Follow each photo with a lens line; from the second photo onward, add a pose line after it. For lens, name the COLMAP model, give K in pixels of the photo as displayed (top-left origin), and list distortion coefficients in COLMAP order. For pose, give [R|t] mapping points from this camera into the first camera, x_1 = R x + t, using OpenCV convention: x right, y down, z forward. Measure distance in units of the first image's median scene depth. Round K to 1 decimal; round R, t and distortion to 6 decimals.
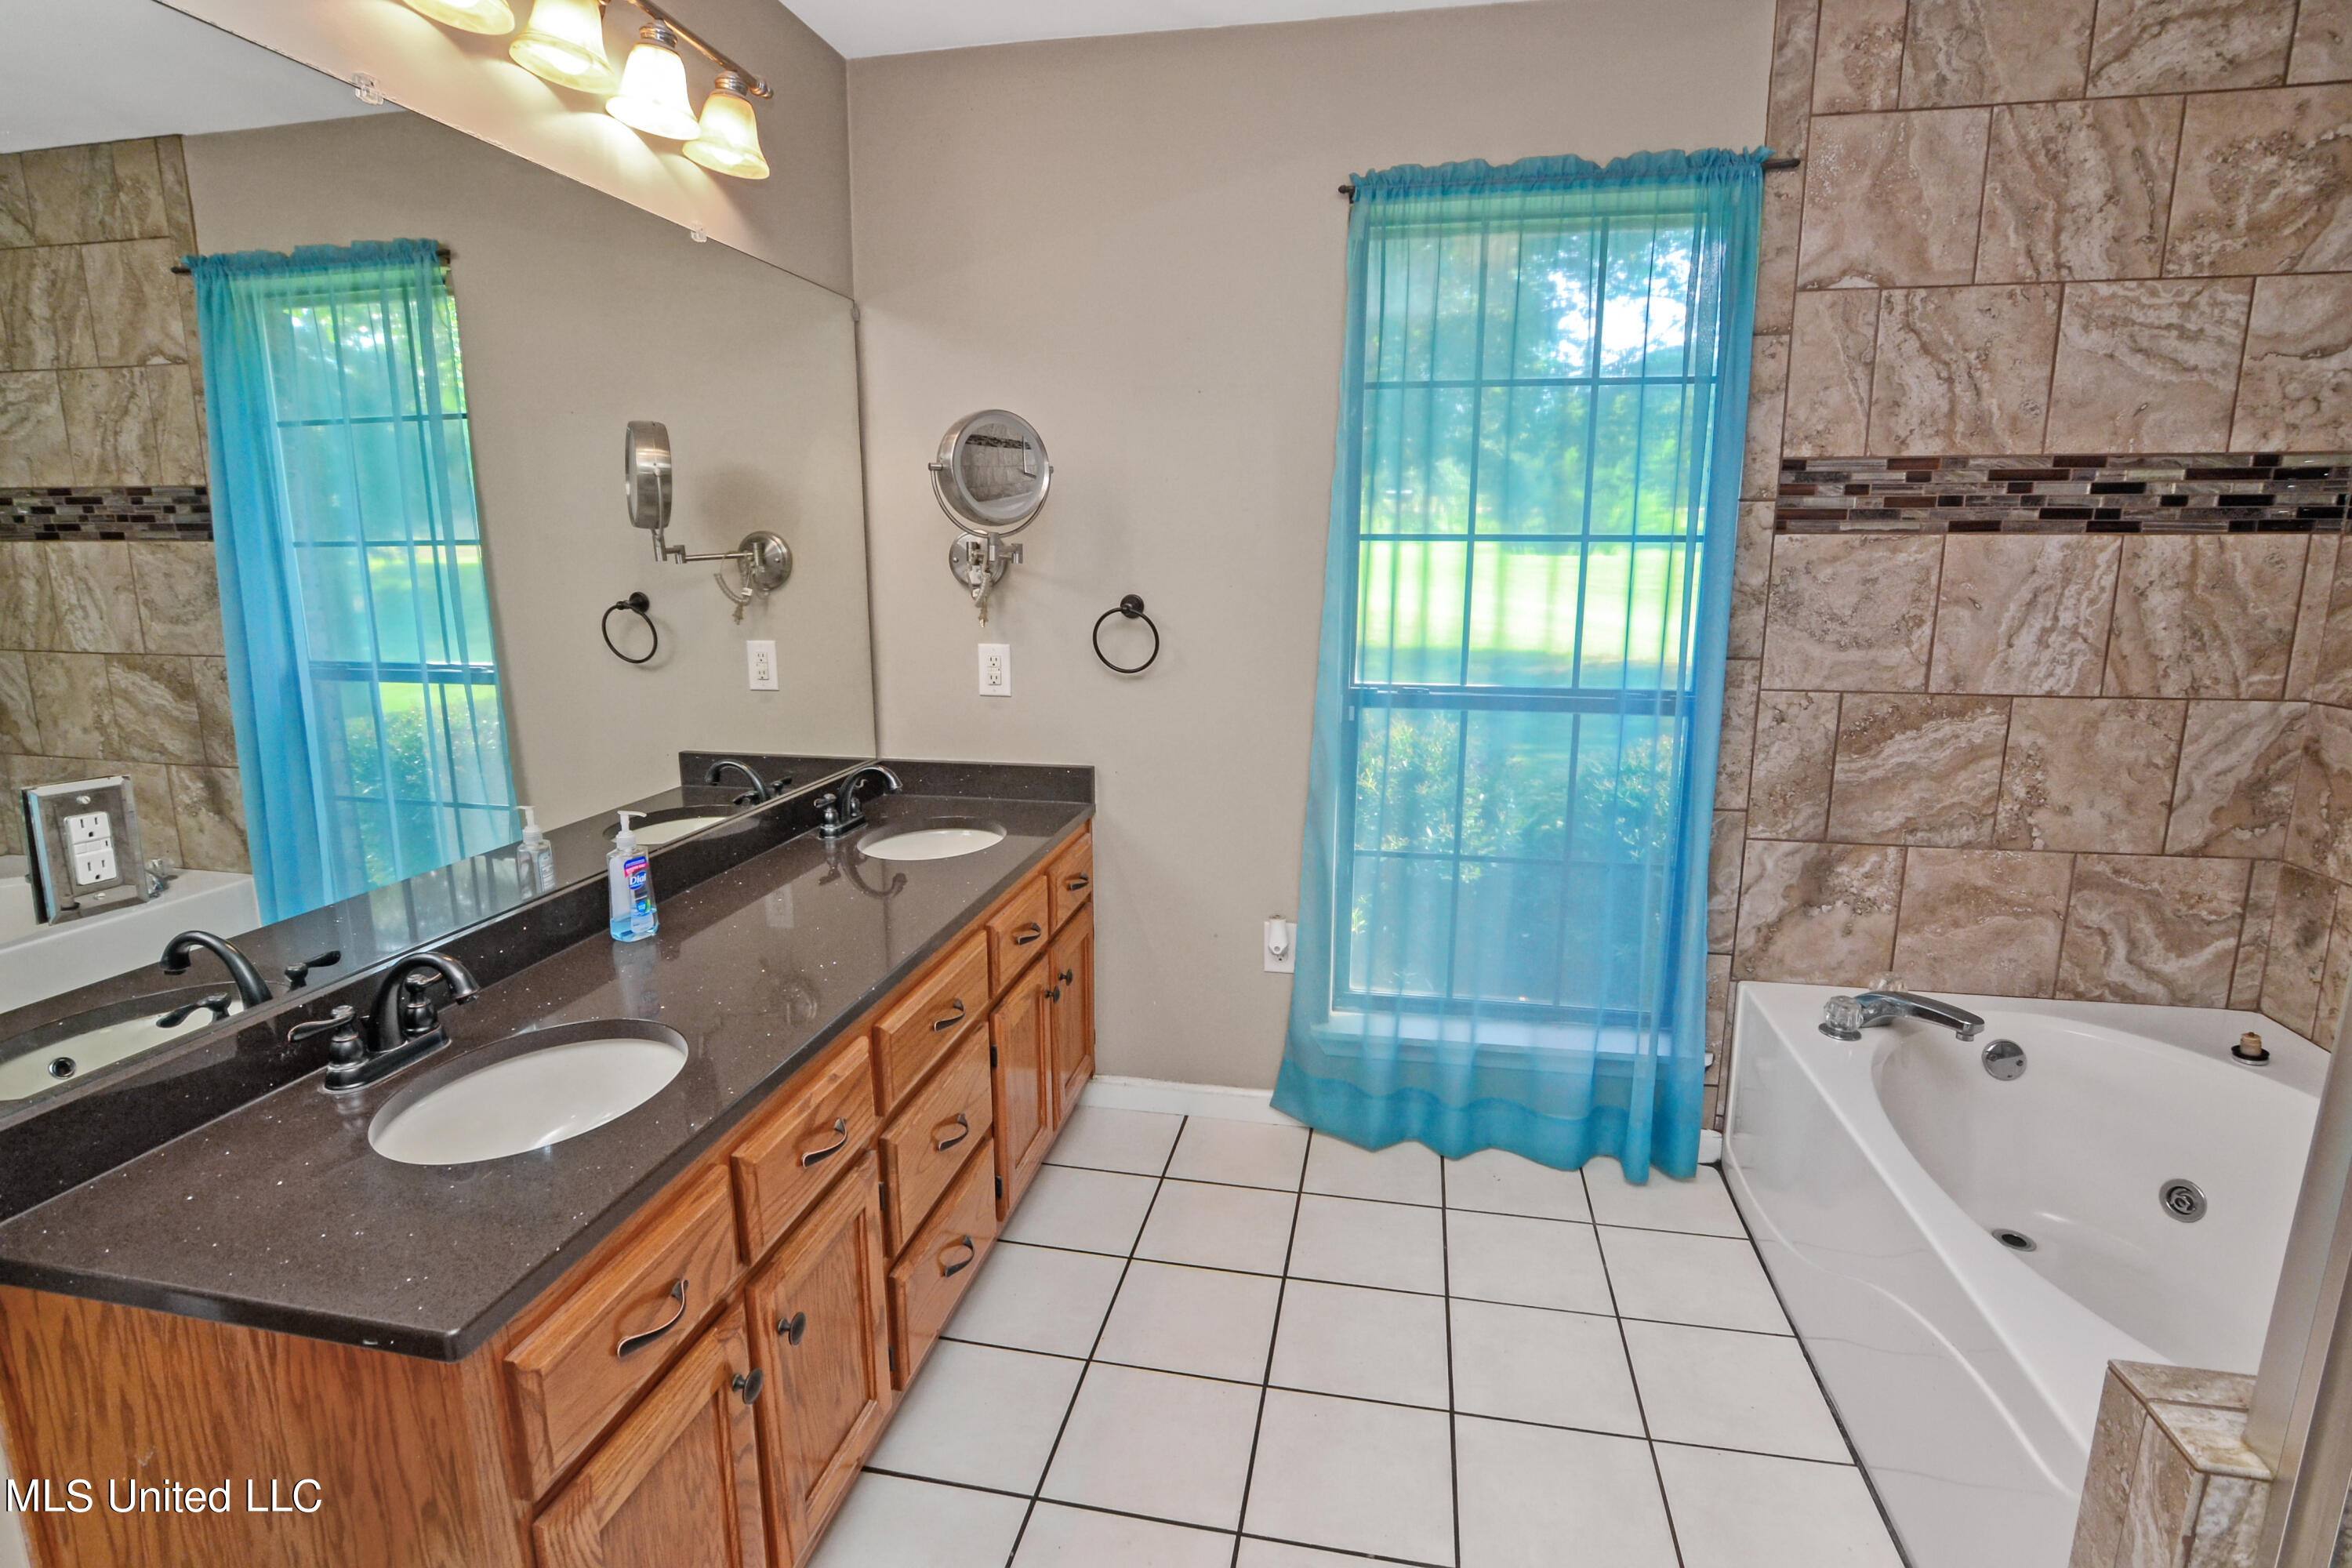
lens RADIAL K [[1162.7, 0, 1168.3], [0, 1162.7, 775.4], [0, 0, 1]] dist [-0.027765, 0.008958]
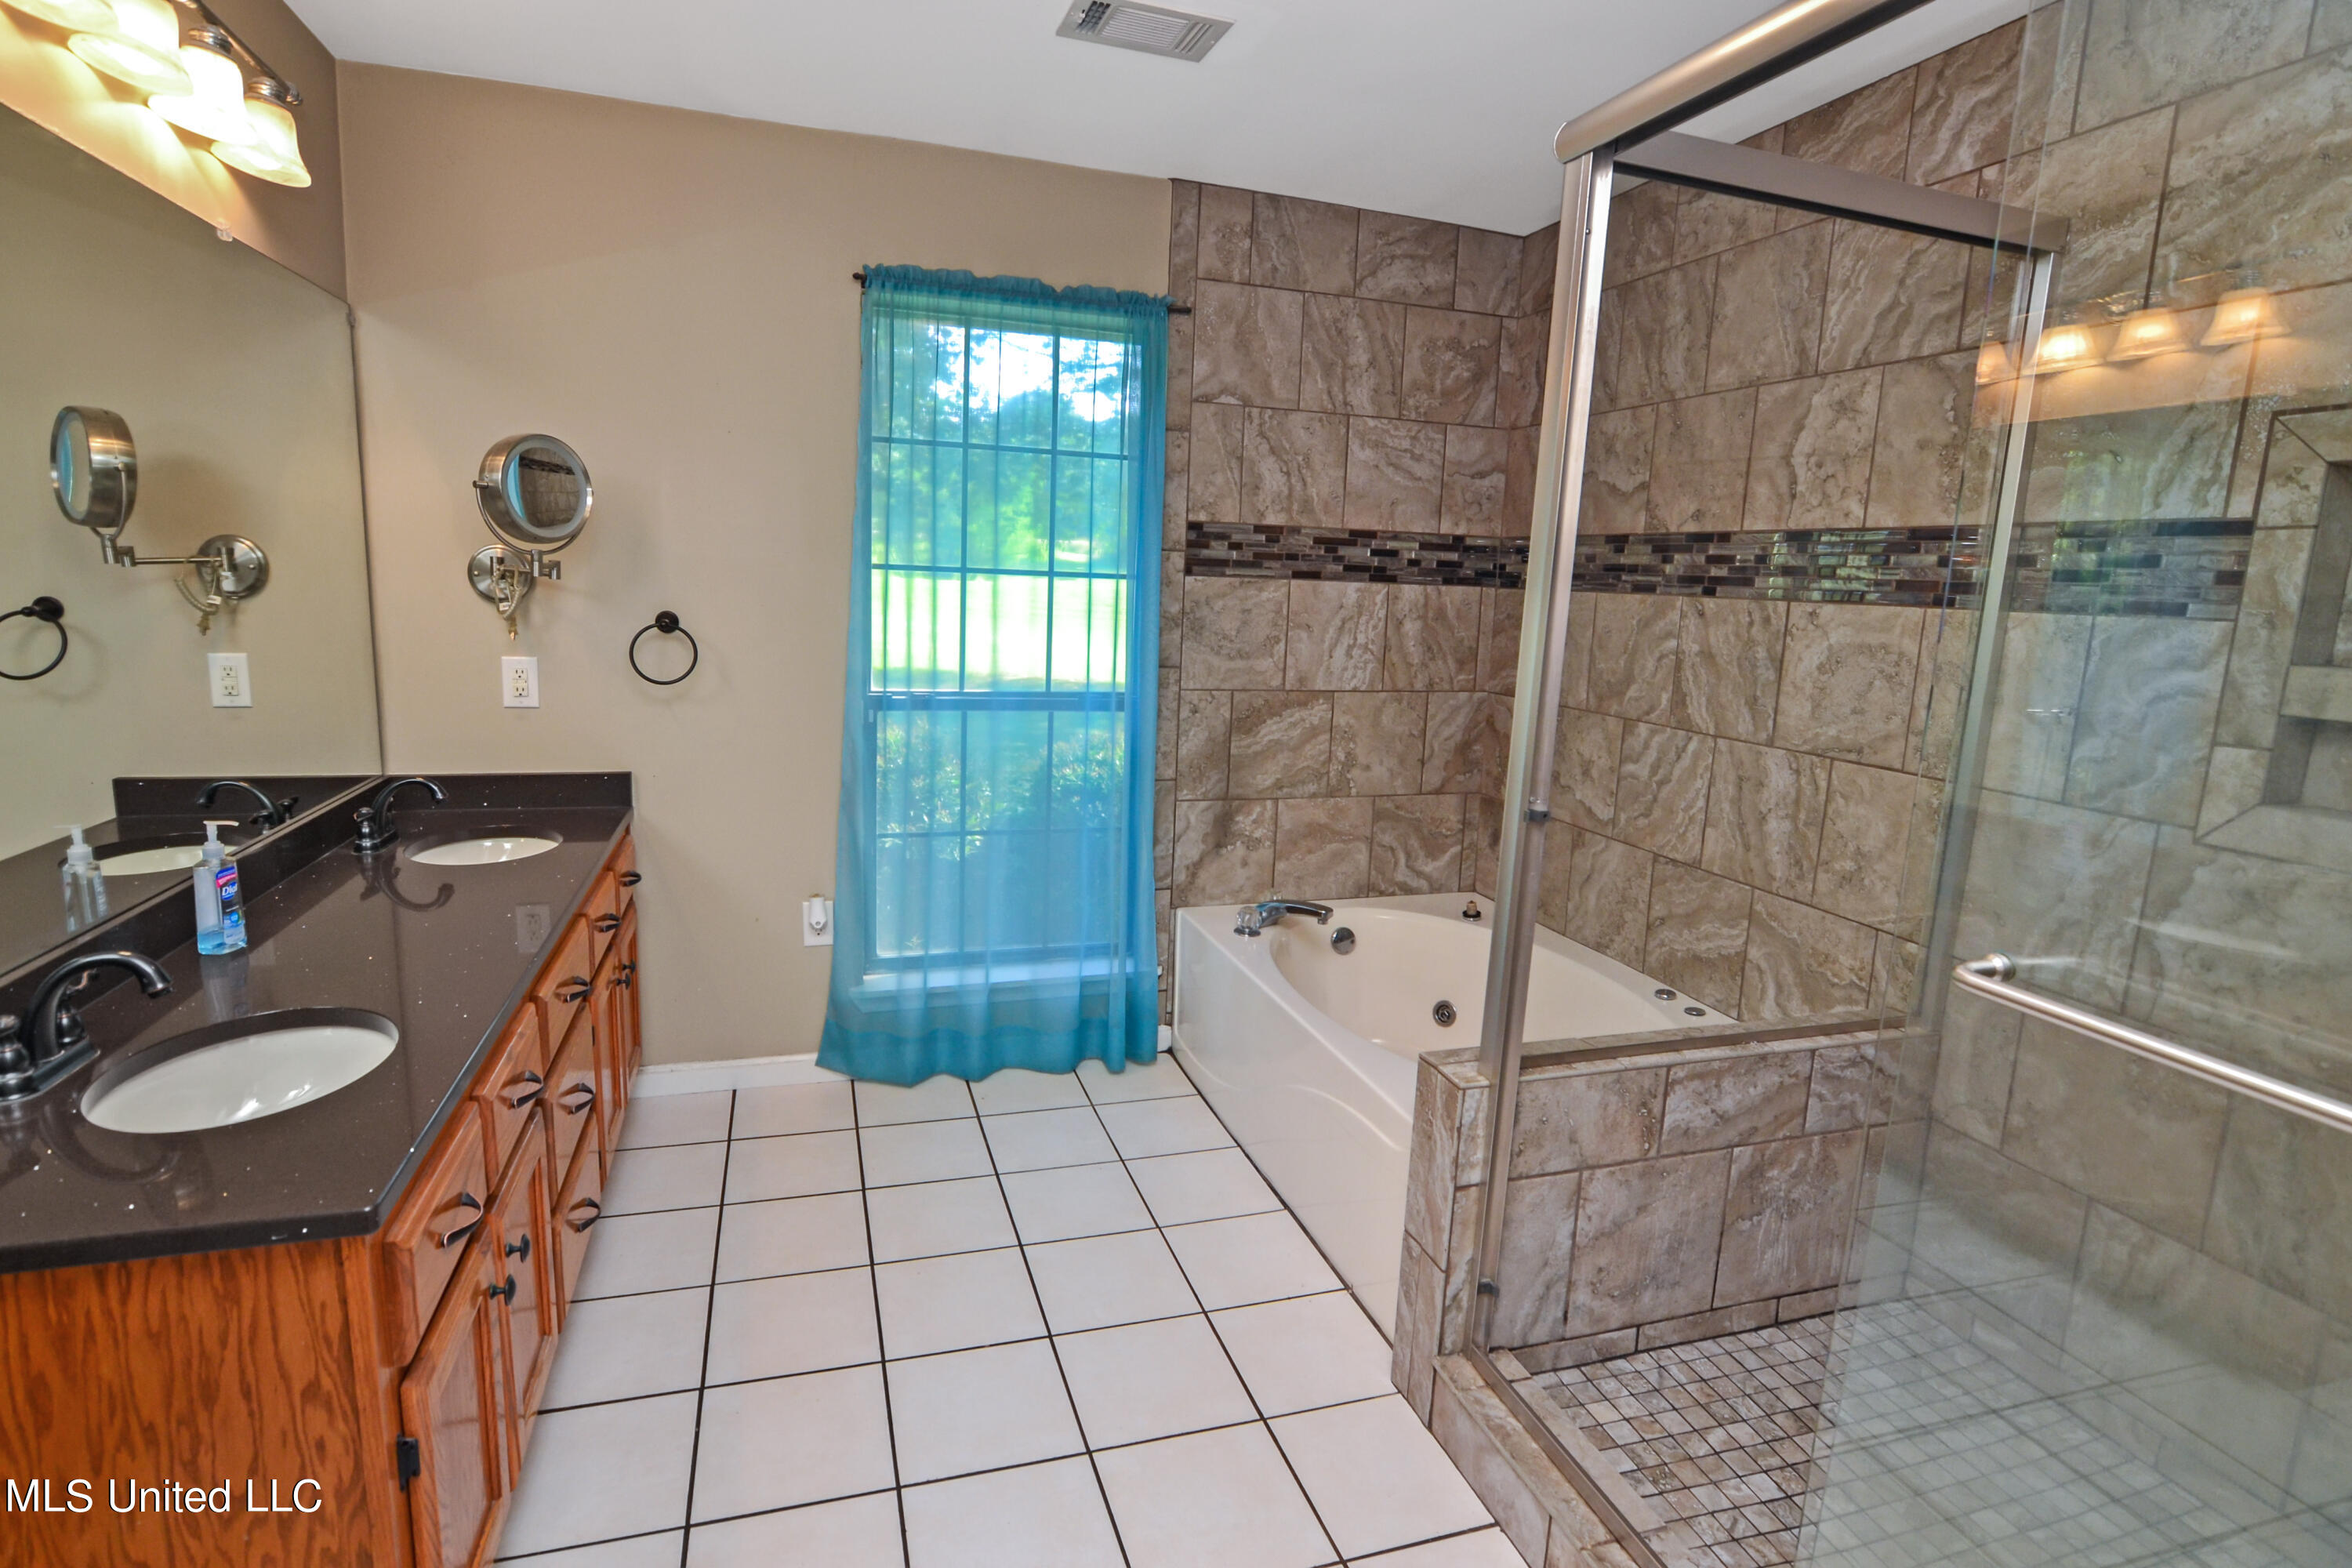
lens RADIAL K [[1162.7, 0, 1171.6], [0, 1162.7, 779.4], [0, 0, 1]] dist [-0.027765, 0.008958]
pose [[0.870428, -0.049317, 0.489819, -0.179344], [0.056399, 0.998408, 0.000300, 0.031407], [-0.489055, 0.027365, 0.871824, -0.190195]]
